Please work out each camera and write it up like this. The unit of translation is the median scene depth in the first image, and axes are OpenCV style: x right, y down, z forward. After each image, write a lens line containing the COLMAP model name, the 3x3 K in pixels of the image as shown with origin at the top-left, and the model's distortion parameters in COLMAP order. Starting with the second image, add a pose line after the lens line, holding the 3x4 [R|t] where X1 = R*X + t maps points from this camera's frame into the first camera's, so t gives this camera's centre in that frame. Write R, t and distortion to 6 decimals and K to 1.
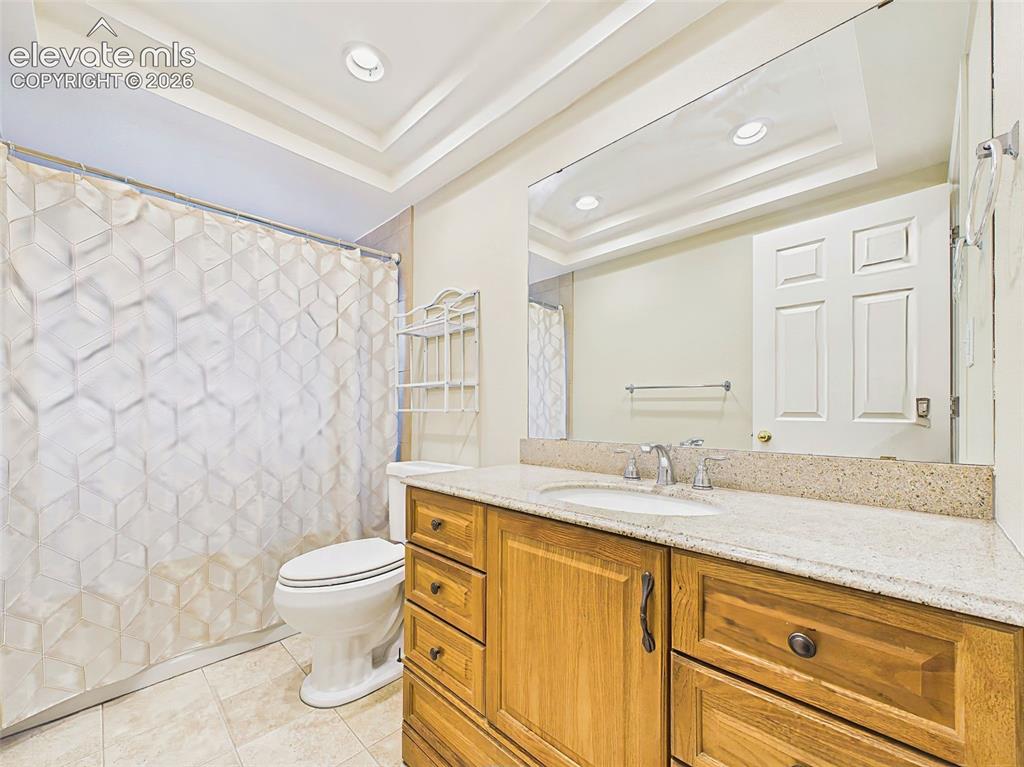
lens RADIAL K [[411.5, 0, 523.4], [0, 411.5, 410.3], [0, 0, 1]] dist [0.001391, -0.000177]
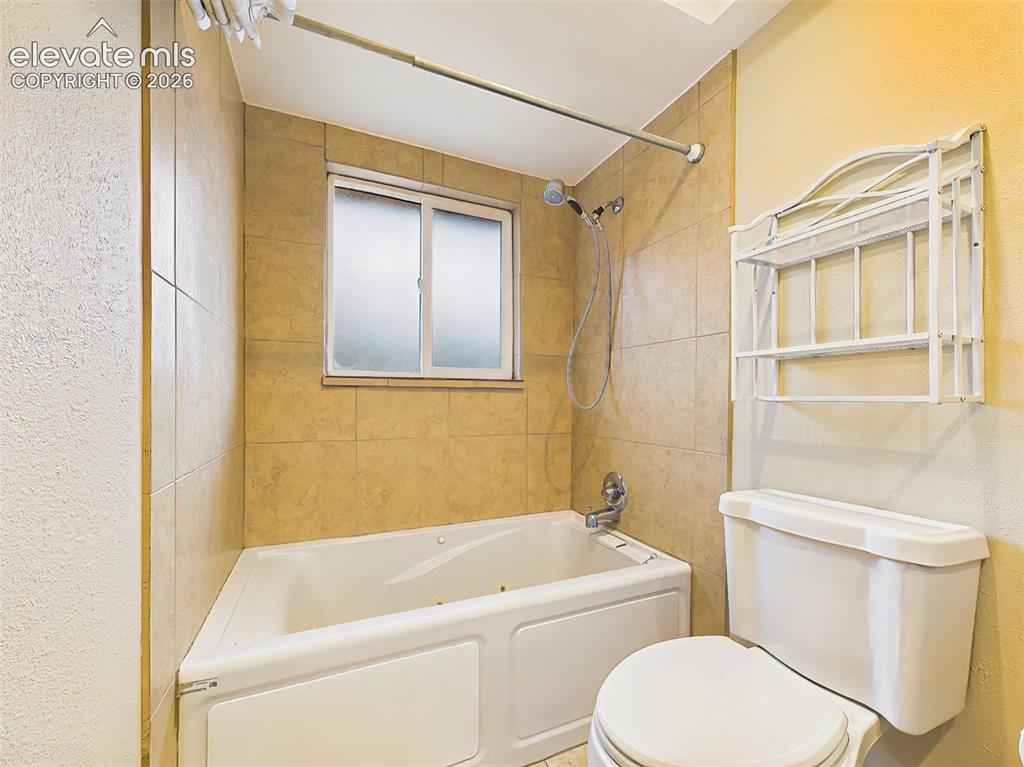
lens RADIAL K [[411.5, 0, 510.9], [0, 411.5, 394.5], [0, 0, 1]] dist [0.001391, -0.000177]
pose [[0.925955, -0.006593, -0.377576, -0.369575], [0.003071, 0.999946, -0.009930, -0.001923], [0.377621, 0.008035, 0.925925, 0.362784]]
